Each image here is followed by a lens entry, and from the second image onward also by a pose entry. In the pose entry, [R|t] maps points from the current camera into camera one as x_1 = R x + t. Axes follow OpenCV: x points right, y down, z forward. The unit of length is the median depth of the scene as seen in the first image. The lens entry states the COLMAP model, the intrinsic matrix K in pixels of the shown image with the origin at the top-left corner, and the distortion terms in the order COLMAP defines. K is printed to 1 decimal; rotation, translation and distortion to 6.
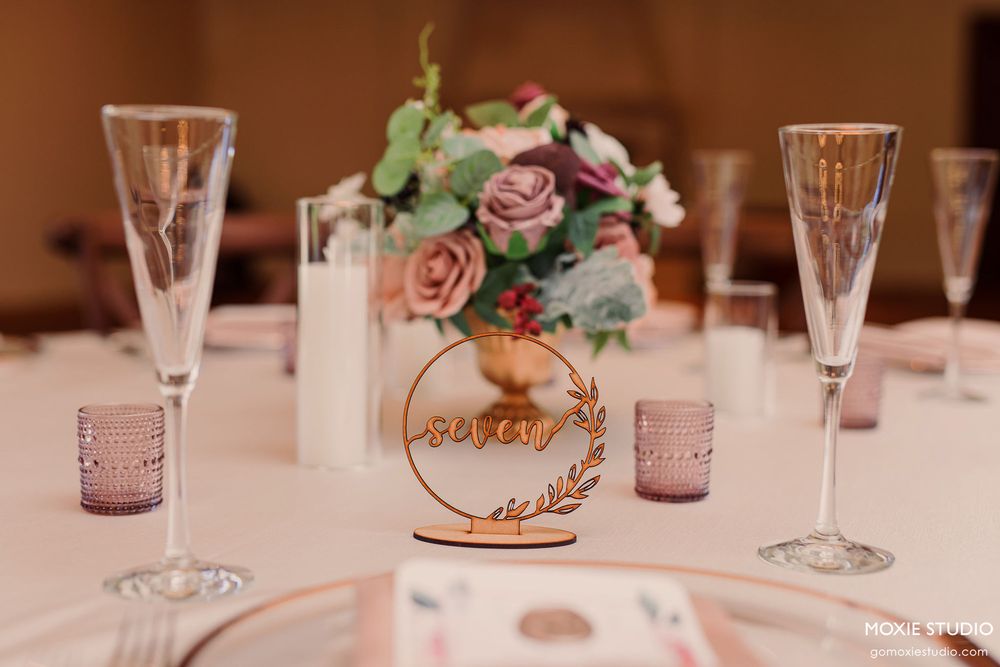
lens RADIAL K [[1413.1, 0, 500.0], [0, 1413.1, 333.5], [0, 0, 1]] dist [0.016898, -0.080282]
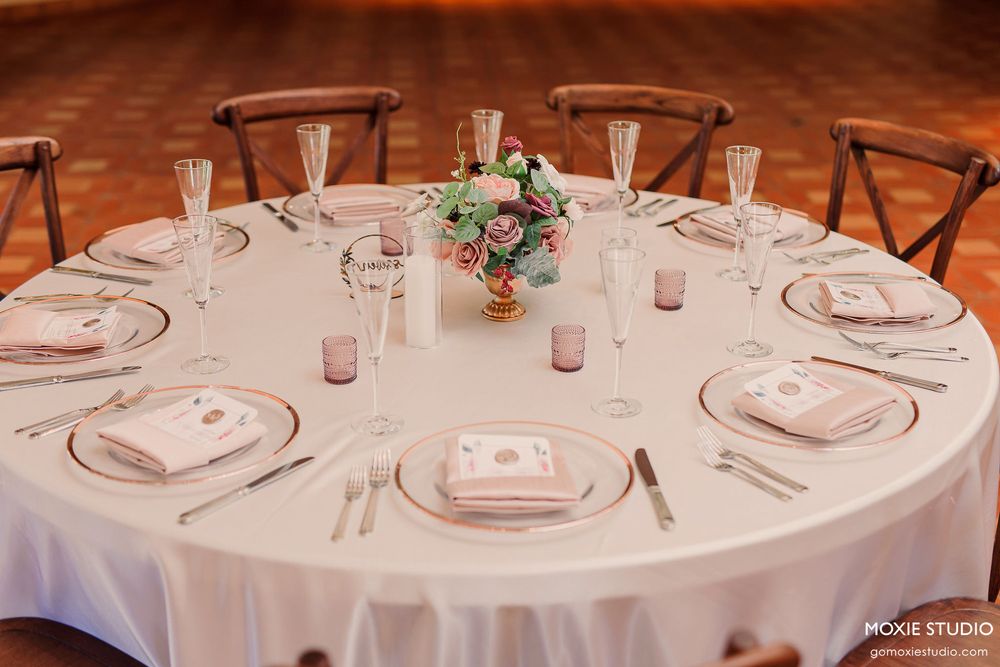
lens RADIAL K [[1413.1, 0, 500.0], [0, 1413.1, 333.5], [0, 0, 1]] dist [0.016898, -0.080282]
pose [[0.999831, -0.005835, -0.017422, 0.056545], [0.010306, 0.963118, 0.268882, -0.655934], [0.015210, -0.269016, 0.963016, -1.438585]]
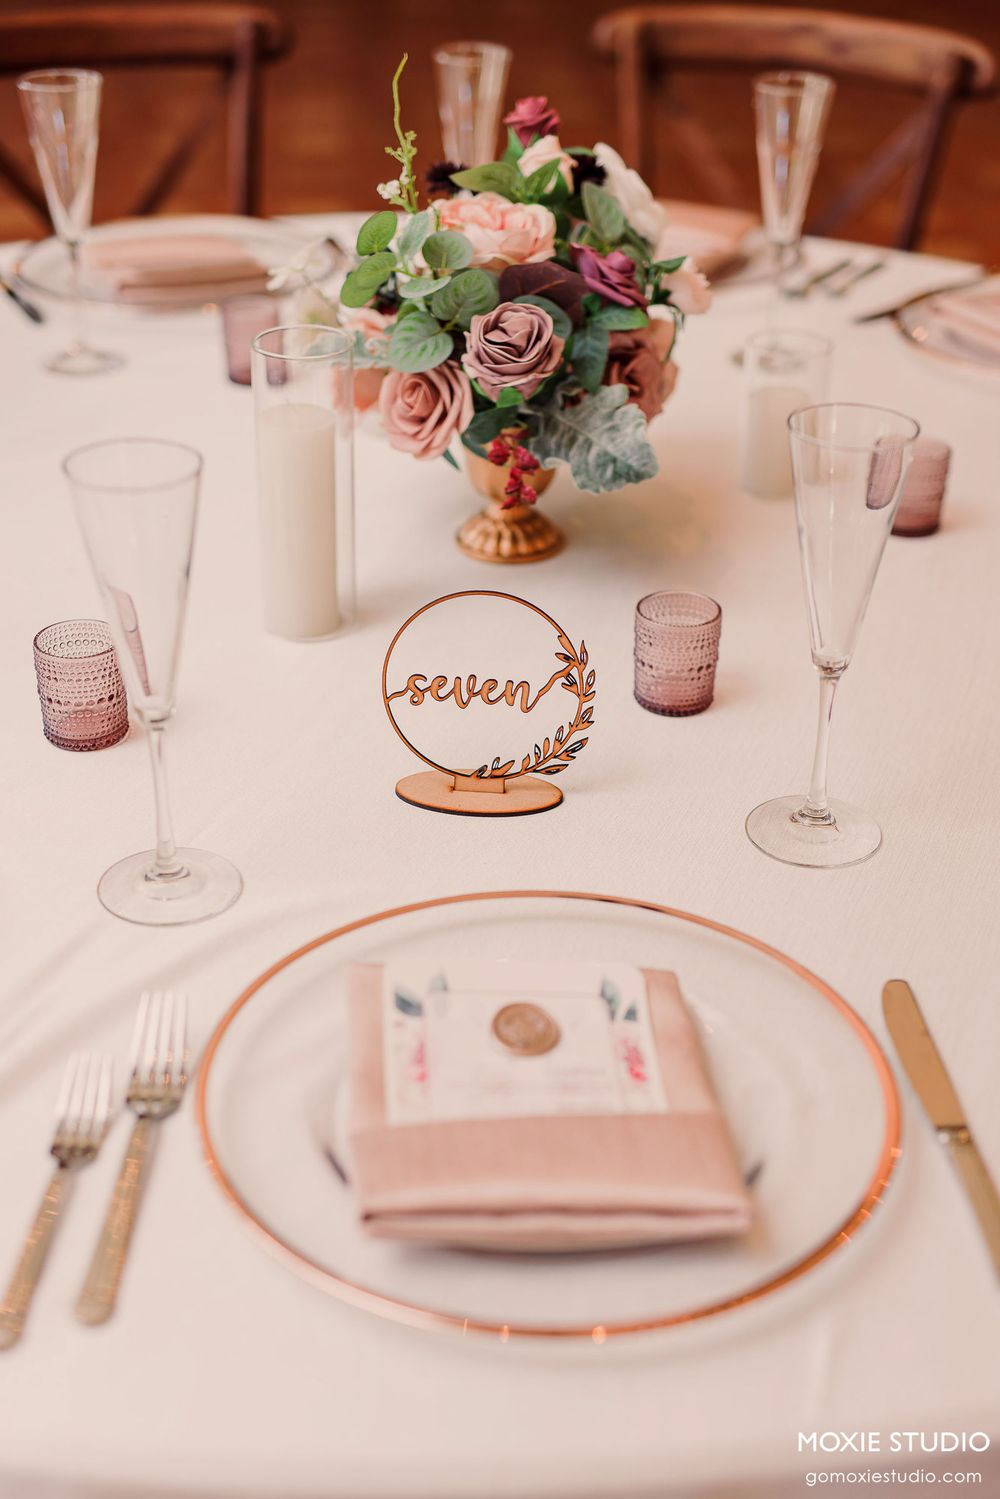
lens RADIAL K [[2118.3, 0, 492.3], [0, 2118.3, 729.6], [0, 0, 1]] dist [0.016898, -0.080282]
pose [[0.999901, 0.006049, -0.012720, 0.023701], [-0.000599, 0.920512, 0.390714, -0.465100], [0.014072, -0.390668, 0.920424, -0.322580]]
